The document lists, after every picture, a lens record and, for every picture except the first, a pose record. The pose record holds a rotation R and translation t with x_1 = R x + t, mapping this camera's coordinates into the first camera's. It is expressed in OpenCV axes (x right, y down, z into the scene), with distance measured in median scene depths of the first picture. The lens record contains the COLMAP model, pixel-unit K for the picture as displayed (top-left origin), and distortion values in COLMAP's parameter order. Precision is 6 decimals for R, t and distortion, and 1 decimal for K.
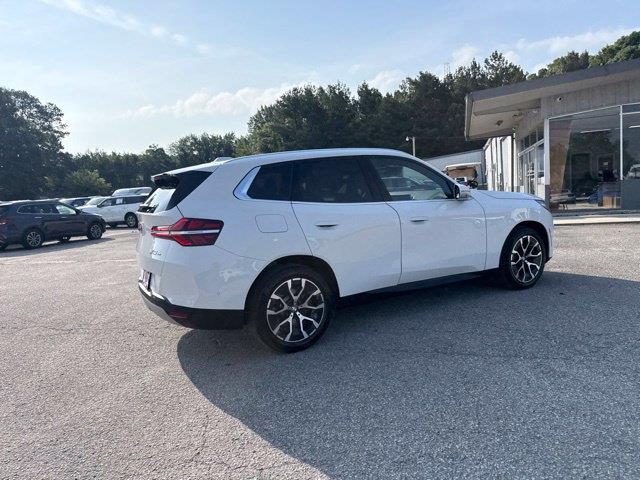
lens RADIAL K [[450.4, 0, 322.2], [0, 450.4, 243.1], [0, 0, 1]] dist [0.045822, -0.057153]
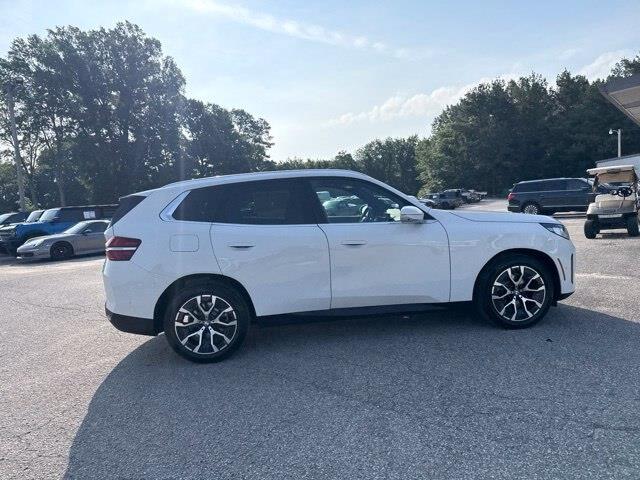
lens RADIAL K [[450.4, 0, 321.4], [0, 450.4, 240.6], [0, 0, 1]] dist [0.045822, -0.057153]
pose [[0.915139, 0.041727, -0.400973, 0.522469], [-0.045248, 0.998976, 0.000688, -0.054514], [0.400591, 0.017514, 0.916090, 0.097968]]
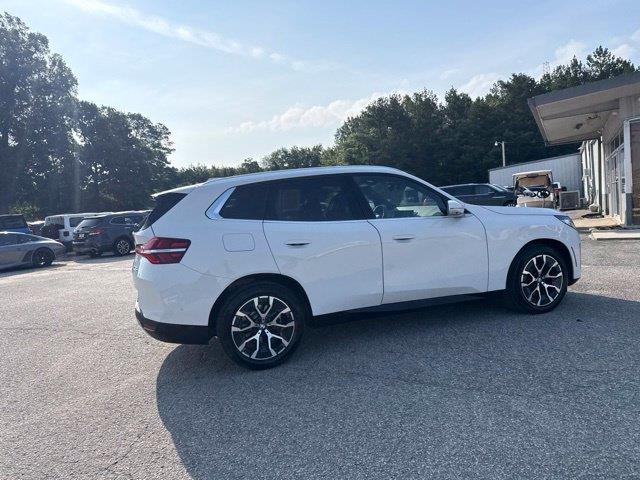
lens RADIAL K [[450.4, 0, 321.6], [0, 450.4, 235.5], [0, 0, 1]] dist [0.045822, -0.057153]
pose [[0.980334, 0.005123, -0.197277, 0.227668], [-0.012211, 0.999322, -0.034733, -0.021182], [0.196966, 0.036459, 0.979732, 0.018619]]
